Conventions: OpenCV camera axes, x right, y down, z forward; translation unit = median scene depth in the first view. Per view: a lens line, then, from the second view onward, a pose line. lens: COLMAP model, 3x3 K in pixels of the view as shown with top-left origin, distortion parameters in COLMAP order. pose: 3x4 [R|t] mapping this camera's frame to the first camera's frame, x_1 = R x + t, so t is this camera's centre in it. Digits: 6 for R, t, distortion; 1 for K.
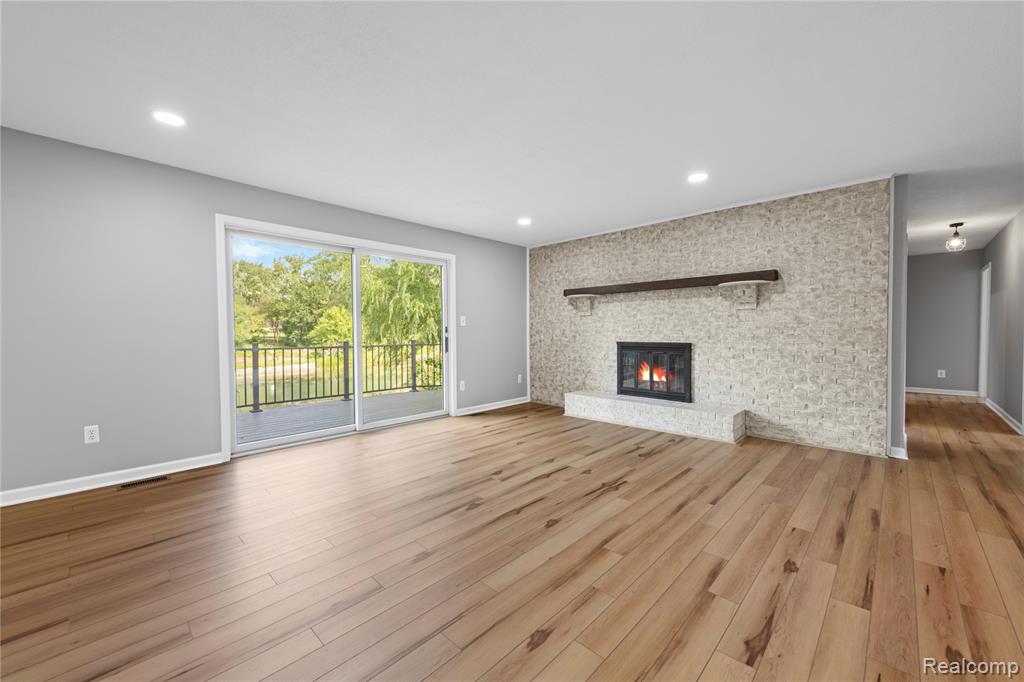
lens RADIAL K [[400.3, 0, 516.9], [0, 400.3, 341.7], [0, 0, 1]] dist [0.015591, 0.000026]
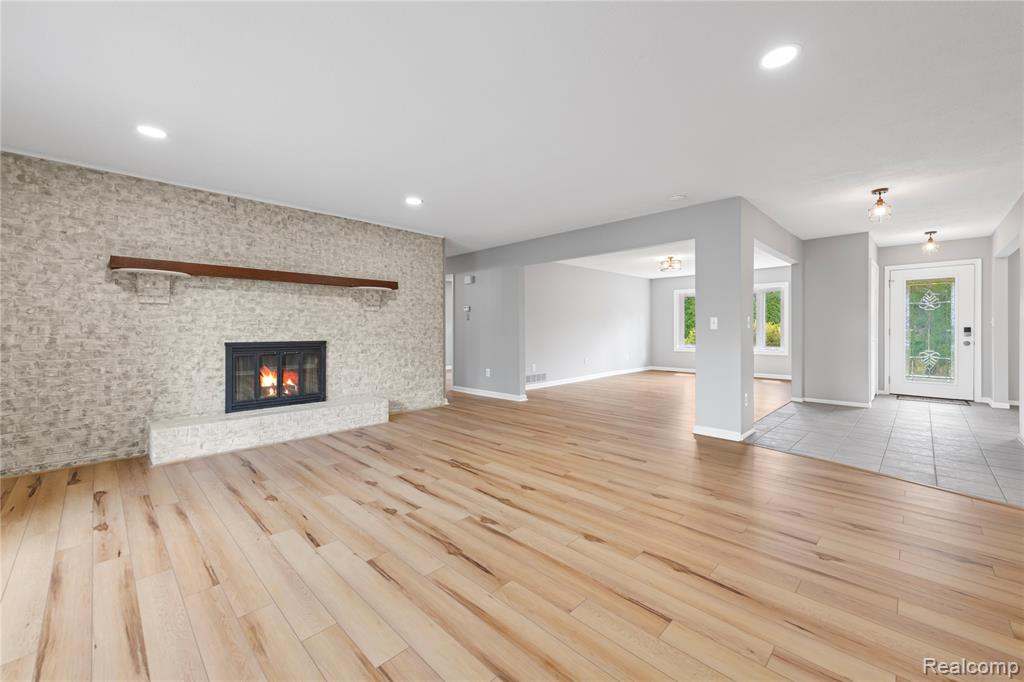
lens RADIAL K [[407.2, 0, 518.6], [0, 407.2, 331.1], [0, 0, 1]] dist [0.012965, -0.000028]
pose [[0.015405, 0.000319, 0.999881, -0.599078], [0.025481, 0.999675, -0.000712, -0.008096], [-0.999557, 0.025489, 0.015392, 0.528623]]
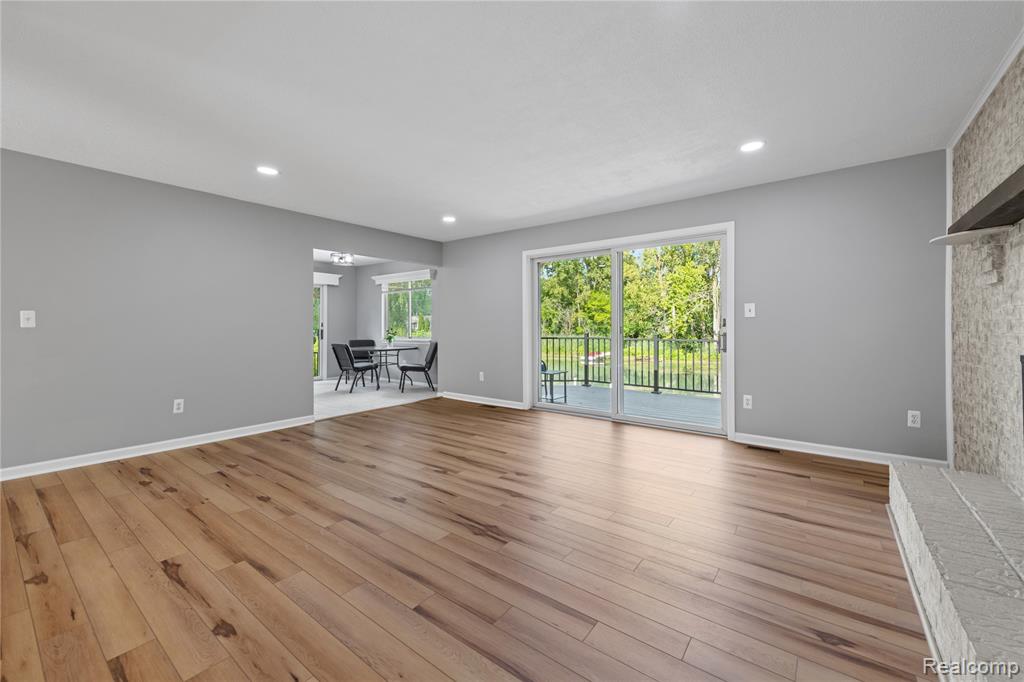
lens RADIAL K [[410.6, 0, 519.1], [0, 410.6, 321.9], [0, 0, 1]] dist [0.010610, 0.000019]
pose [[0.111036, -0.006204, -0.993797, 0.664828], [-0.022806, 0.999701, -0.008789, -0.018477], [0.993555, 0.023640, 0.110862, 0.632091]]
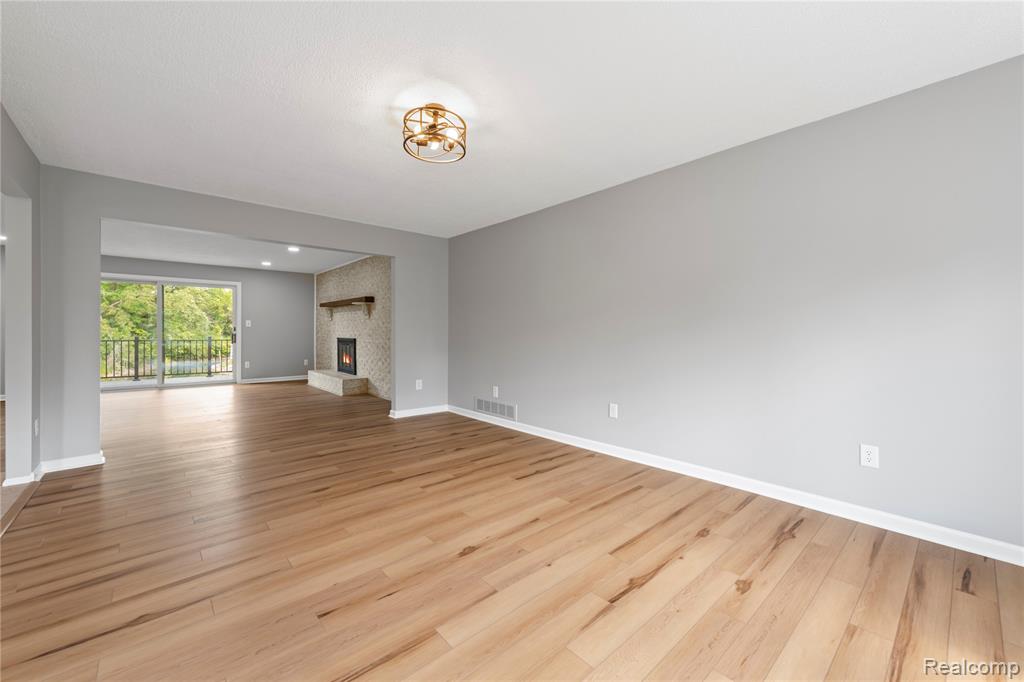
lens RADIAL K [[411.9, 0, 525.0], [0, 411.9, 336.3], [0, 0, 1]] dist [0.000581, 0.000108]
pose [[0.997758, 0.012836, -0.065685, 1.296078], [-0.013682, 0.999829, -0.012451, 0.004617], [0.065514, 0.013321, 0.997763, -0.666878]]
